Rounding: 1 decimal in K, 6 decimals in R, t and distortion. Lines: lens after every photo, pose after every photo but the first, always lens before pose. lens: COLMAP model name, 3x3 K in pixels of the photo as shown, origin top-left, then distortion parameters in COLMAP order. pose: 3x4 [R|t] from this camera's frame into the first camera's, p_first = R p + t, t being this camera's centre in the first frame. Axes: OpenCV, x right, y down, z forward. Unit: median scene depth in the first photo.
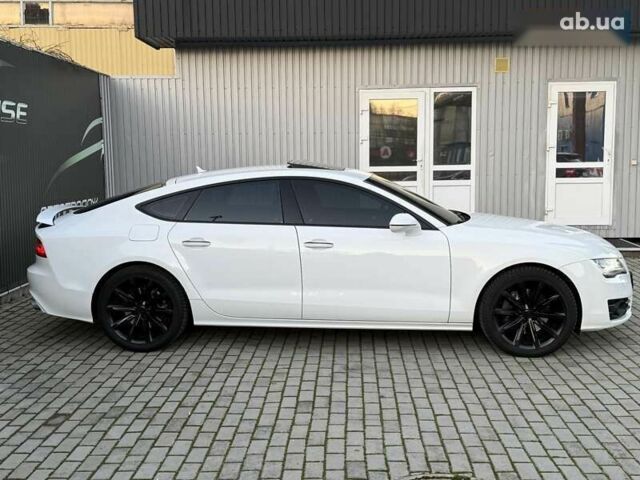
lens RADIAL K [[771.4, 0, 307.2], [0, 771.4, 247.5], [0, 0, 1]] dist [0.089943, 0.000000]
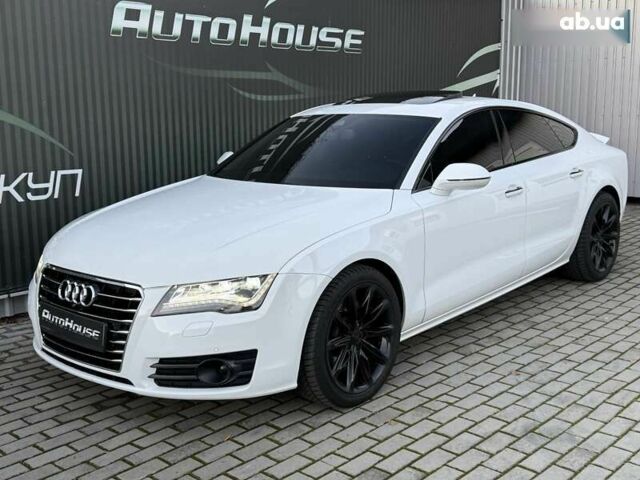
lens RADIAL K [[771.4, 0, 326.6], [0, 771.4, 239.2], [0, 0, 1]] dist [0.089943, 0.000000]
pose [[0.768020, 0.118391, -0.629388, 0.211252], [-0.075652, 0.992655, 0.094408, -0.028361], [0.635942, -0.024893, 0.771335, 0.297411]]
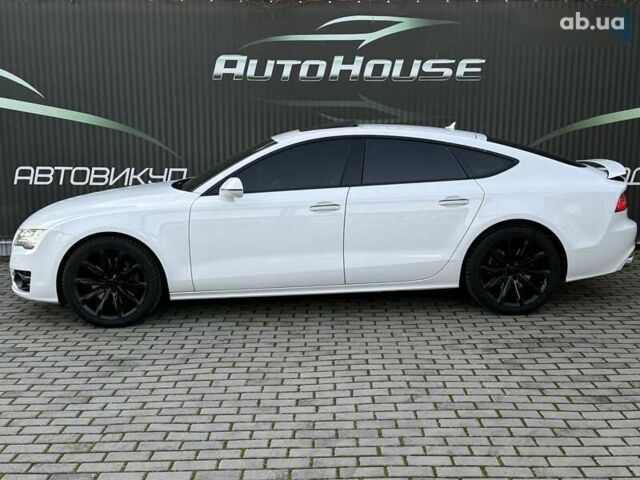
lens RADIAL K [[771.4, 0, 321.8], [0, 771.4, 227.8], [0, 0, 1]] dist [0.089943, 0.000000]
pose [[0.051350, 0.155406, -0.986515, 0.643745], [-0.117263, 0.981923, 0.148579, -0.104776], [0.991772, 0.108052, 0.068645, 0.808127]]
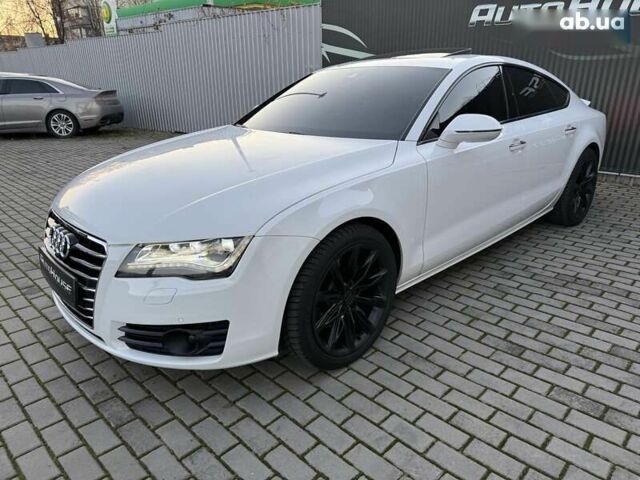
lens RADIAL K [[453.6, 0, 323.0], [0, 453.6, 241.8], [0, 0, 1]] dist [0.015408, -0.014276]
pose [[-0.653348, 0.277254, -0.704462, 0.414515], [-0.076983, 0.901372, 0.426149, -0.108608], [0.753134, 0.332655, -0.567566, 1.090107]]
